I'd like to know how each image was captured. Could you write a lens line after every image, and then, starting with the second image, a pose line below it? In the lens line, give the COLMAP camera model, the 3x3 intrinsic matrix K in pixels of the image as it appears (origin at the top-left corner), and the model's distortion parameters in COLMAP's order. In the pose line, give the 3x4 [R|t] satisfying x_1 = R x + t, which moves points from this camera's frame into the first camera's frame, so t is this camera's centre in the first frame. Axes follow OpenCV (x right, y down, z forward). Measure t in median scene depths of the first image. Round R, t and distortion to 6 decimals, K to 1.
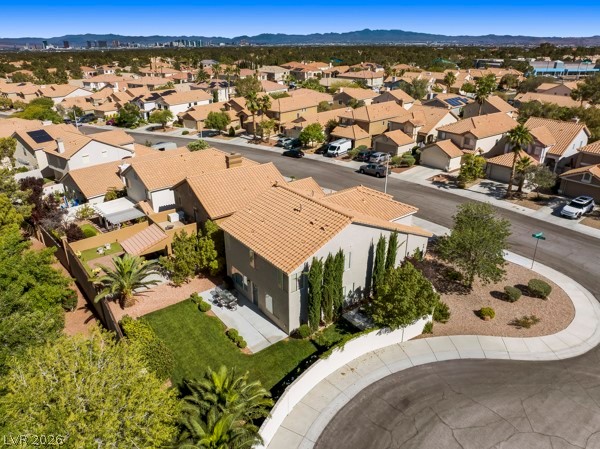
lens RADIAL K [[420.9, 0, 304.5], [0, 420.9, 227.6], [0, 0, 1]] dist [-0.052191, 0.025527]
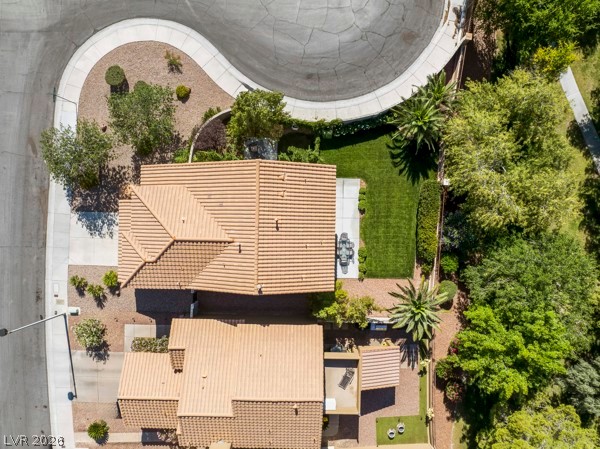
lens RADIAL K [[420.9, 0, 302.2], [0, 420.9, 223.2], [0, 0, 1]] dist [-0.052191, 0.025527]
pose [[-0.778718, -0.627367, -0.002784, -0.025228], [0.256007, -0.321814, 0.911535, -0.405358], [-0.572763, 0.709116, 0.411213, 0.262846]]
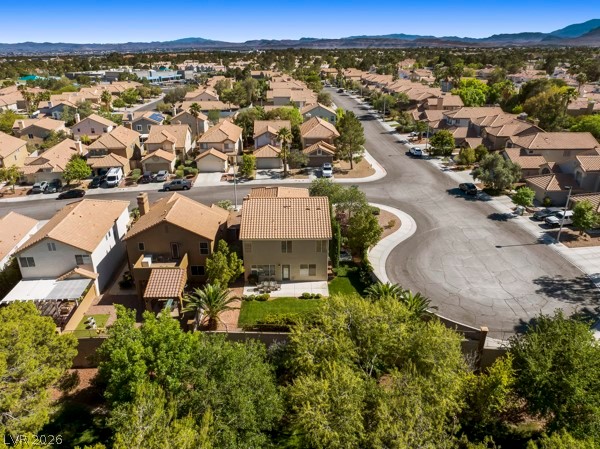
lens RADIAL K [[420.9, 0, 304.0], [0, 420.9, 224.7], [0, 0, 1]] dist [-0.052191, 0.025527]
pose [[0.589236, -0.317315, 0.743043, -0.496360], [0.331465, 0.933635, 0.135854, -0.073400], [-0.736839, 0.166243, 0.655310, 0.005592]]
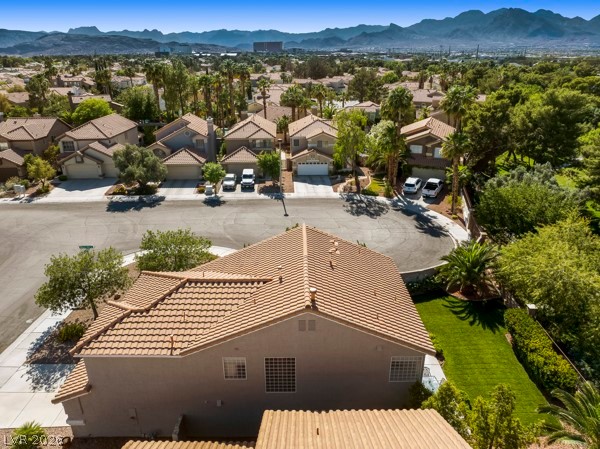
lens RADIAL K [[420.9, 0, 301.2], [0, 420.9, 222.0], [0, 0, 1]] dist [-0.052191, 0.025527]
pose [[-0.792451, -0.219387, 0.569113, -0.164683], [0.251714, 0.732278, 0.632779, -0.252149], [-0.555572, 0.644701, -0.525072, 0.616934]]
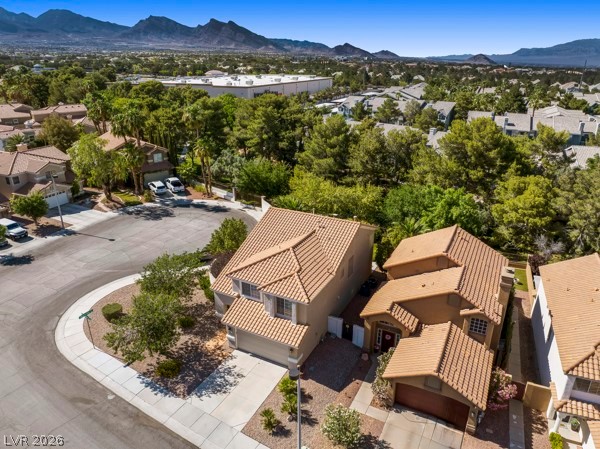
lens RADIAL K [[420.9, 0, 299.6], [0, 420.9, 223.9], [0, 0, 1]] dist [-0.052191, 0.025527]
pose [[-0.909586, 0.150356, -0.387357, 0.244410], [-0.174484, 0.707845, 0.684478, -0.407994], [0.377105, 0.690180, -0.617611, 0.818709]]
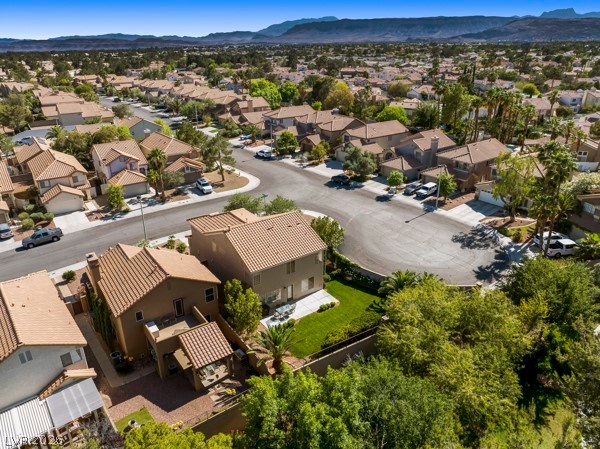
lens RADIAL K [[420.9, 0, 302.3], [0, 420.9, 223.6], [0, 0, 1]] dist [-0.052191, 0.025527]
pose [[0.036360, -0.392151, 0.919182, -0.604337], [0.411381, 0.844116, 0.343852, -0.229418], [-0.910738, 0.365632, 0.192015, 0.283523]]
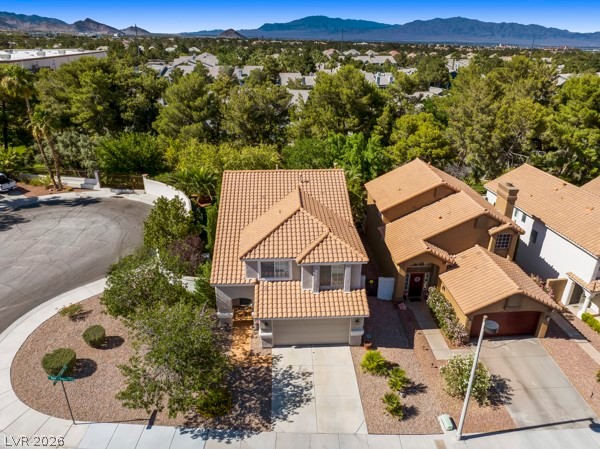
lens RADIAL K [[420.9, 0, 299.3], [0, 420.9, 224.4], [0, 0, 1]] dist [-0.052191, 0.025527]
pose [[-0.570727, 0.335456, -0.749493, 0.374963], [-0.344605, 0.730633, 0.589426, -0.275097], [0.745331, 0.594680, -0.301392, 0.660340]]
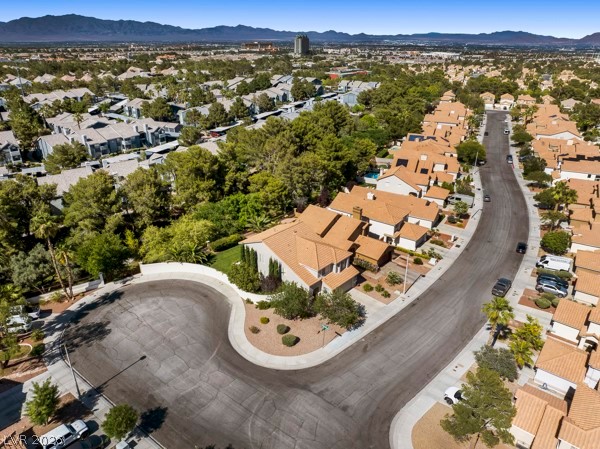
lens RADIAL K [[420.9, 0, 301.3], [0, 420.9, 223.7], [0, 0, 1]] dist [-0.052191, 0.025527]
pose [[0.182544, 0.405209, -0.895814, 0.881920], [-0.410972, 0.859156, 0.304881, -0.359828], [0.893185, 0.312501, 0.323363, 0.184453]]
